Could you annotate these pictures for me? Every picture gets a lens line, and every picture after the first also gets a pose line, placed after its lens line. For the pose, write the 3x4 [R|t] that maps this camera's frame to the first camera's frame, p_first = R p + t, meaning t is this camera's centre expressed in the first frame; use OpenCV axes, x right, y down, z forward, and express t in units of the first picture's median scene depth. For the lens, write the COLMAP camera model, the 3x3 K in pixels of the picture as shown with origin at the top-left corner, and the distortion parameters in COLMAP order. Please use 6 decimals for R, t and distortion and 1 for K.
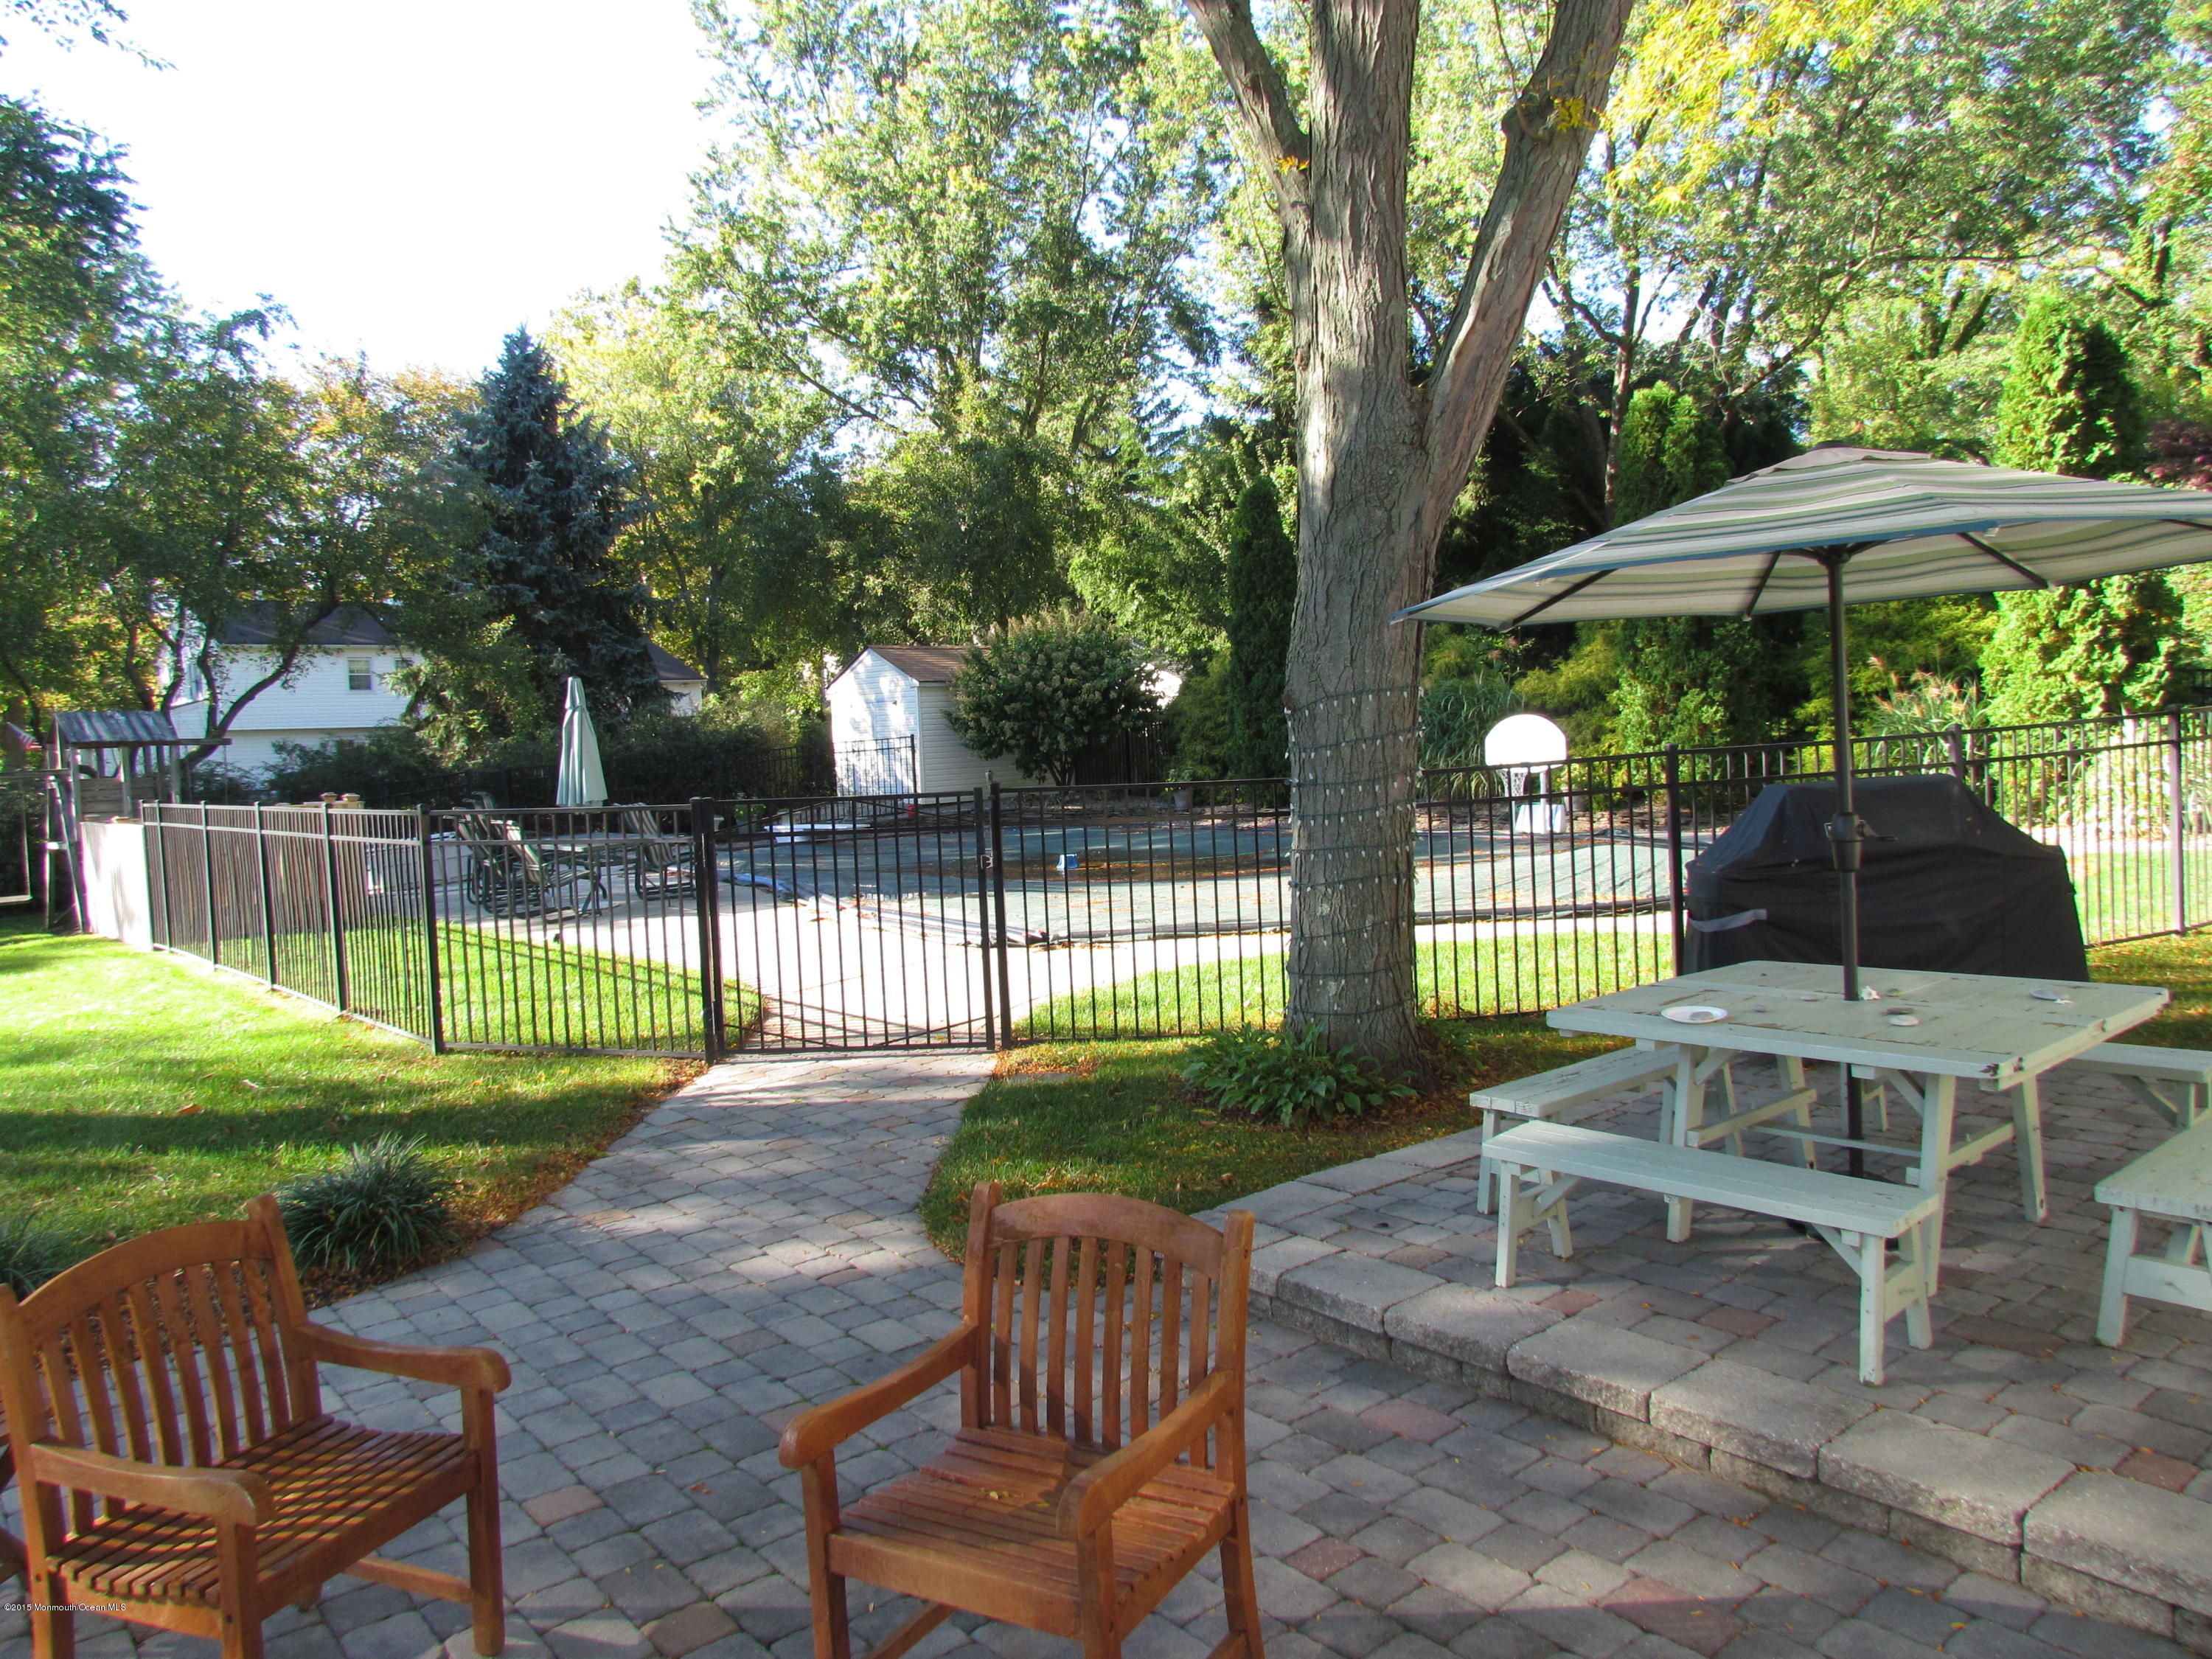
lens RADIAL K [[1547.1, 0, 1106.0], [0, 1547.1, 829.5], [0, 0, 1]] dist [0.028778, -0.001536]
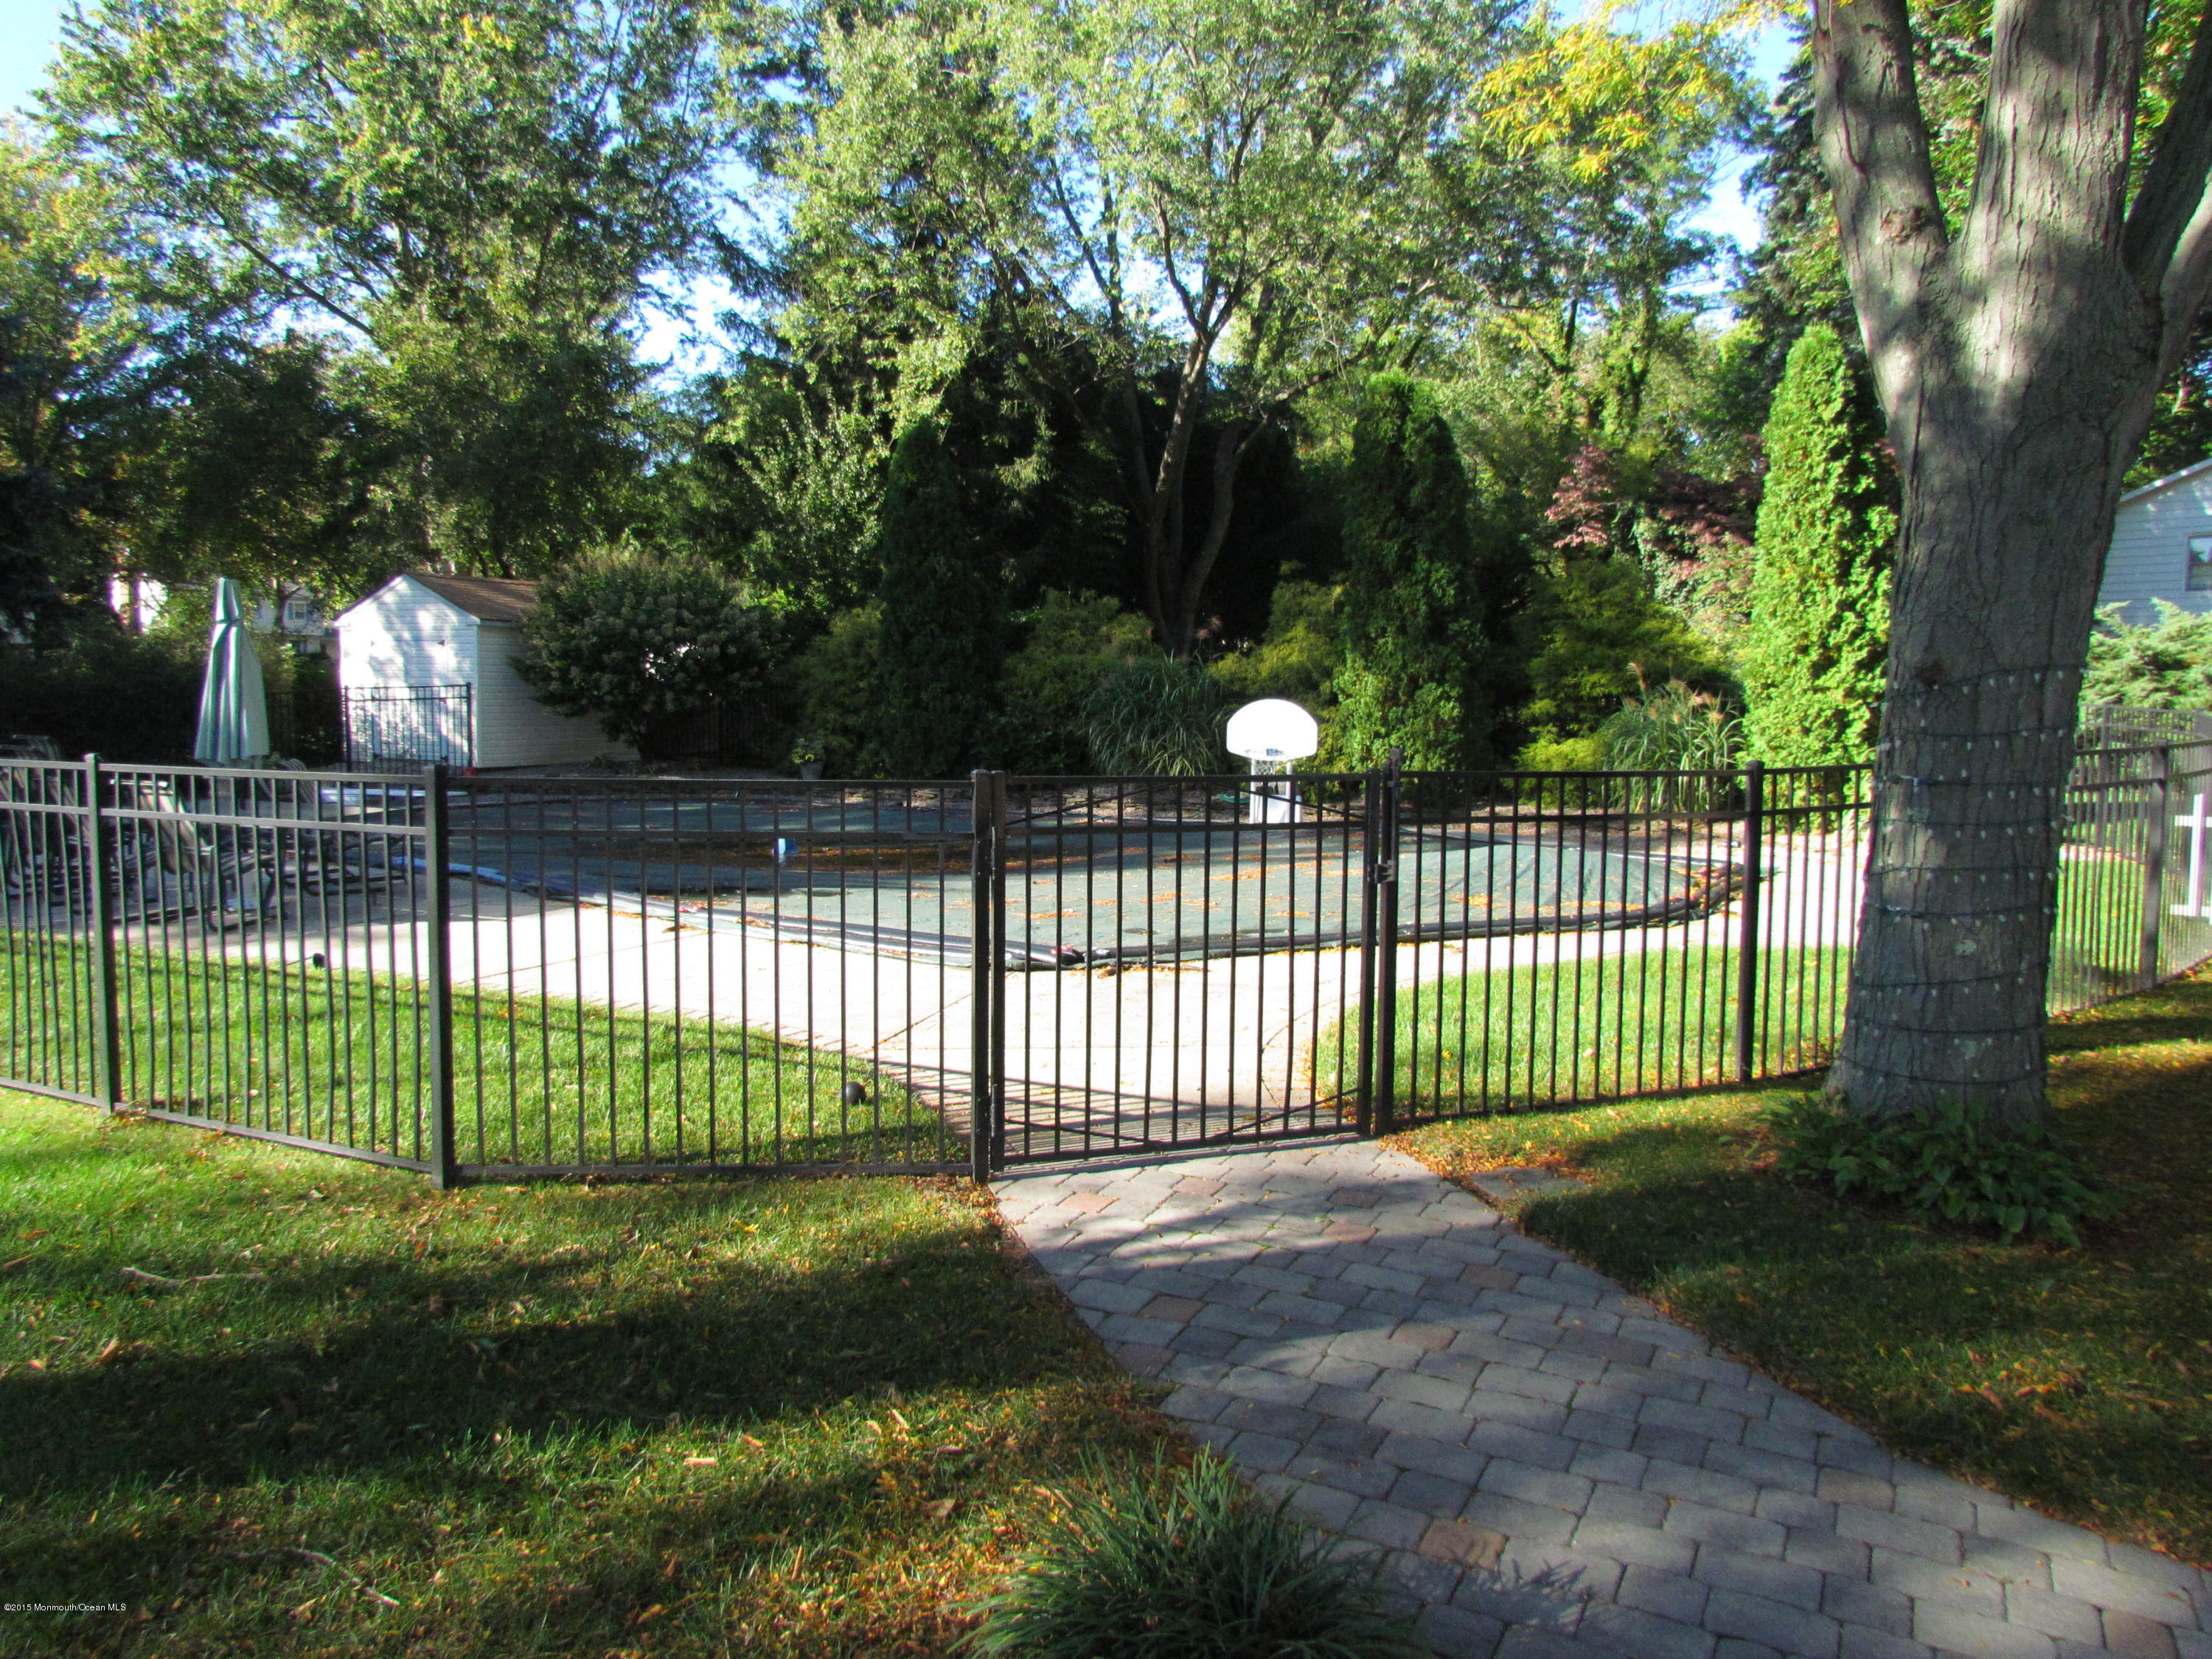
lens RADIAL K [[1578.9, 0, 1106.0], [0, 1578.9, 829.5], [0, 0, 1]] dist [-0.001626, -0.001712]
pose [[0.929868, 0.023666, 0.367131, -0.180598], [-0.029033, 0.999537, 0.009103, -0.001092], [-0.366745, -0.019124, 0.930125, 0.145844]]
